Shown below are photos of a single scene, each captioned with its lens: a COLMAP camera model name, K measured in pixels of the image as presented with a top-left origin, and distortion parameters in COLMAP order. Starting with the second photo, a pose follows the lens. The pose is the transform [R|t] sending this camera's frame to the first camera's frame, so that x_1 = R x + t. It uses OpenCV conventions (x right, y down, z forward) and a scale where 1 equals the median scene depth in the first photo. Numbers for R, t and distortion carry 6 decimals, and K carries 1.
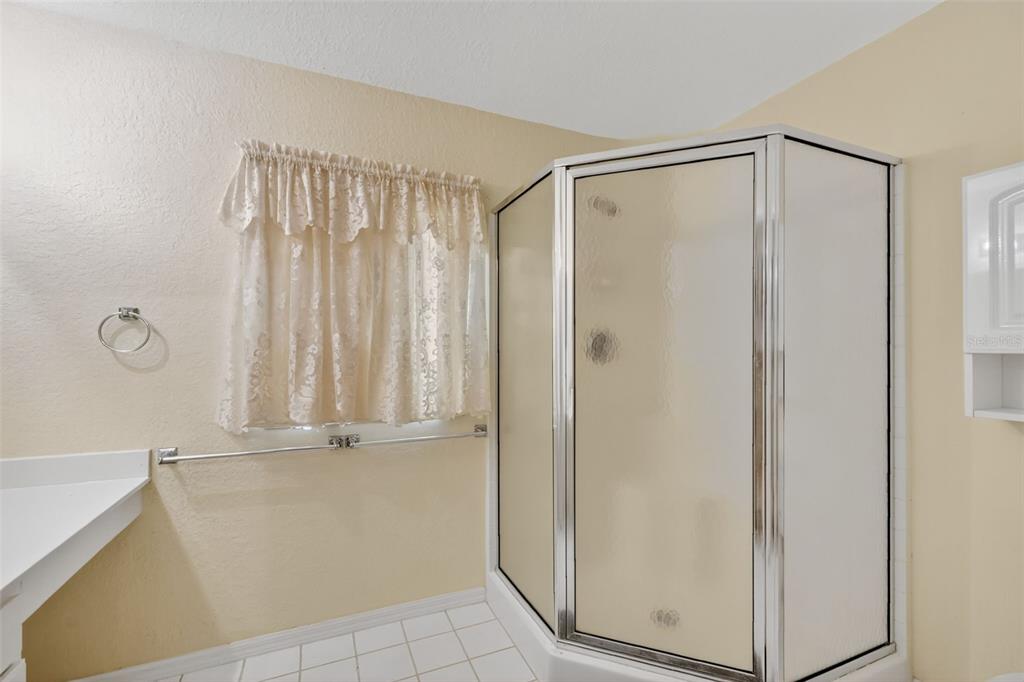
lens RADIAL K [[451.5, 0, 521.4], [0, 451.5, 345.8], [0, 0, 1]] dist [0.003037, -0.001924]
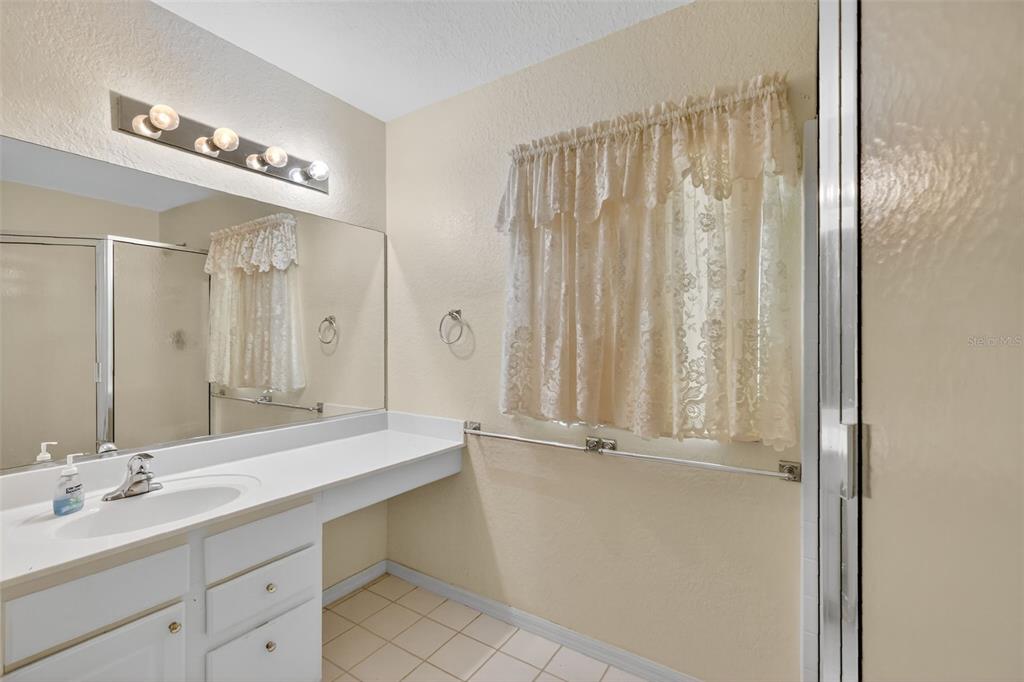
lens RADIAL K [[451.5, 0, 512.3], [0, 451.5, 339.7], [0, 0, 1]] dist [0.003037, -0.001924]
pose [[0.534628, -0.002677, -0.845083, 0.275831], [0.006028, 0.999982, 0.000646, 0.002013], [0.845066, -0.005440, 0.534635, 0.388058]]
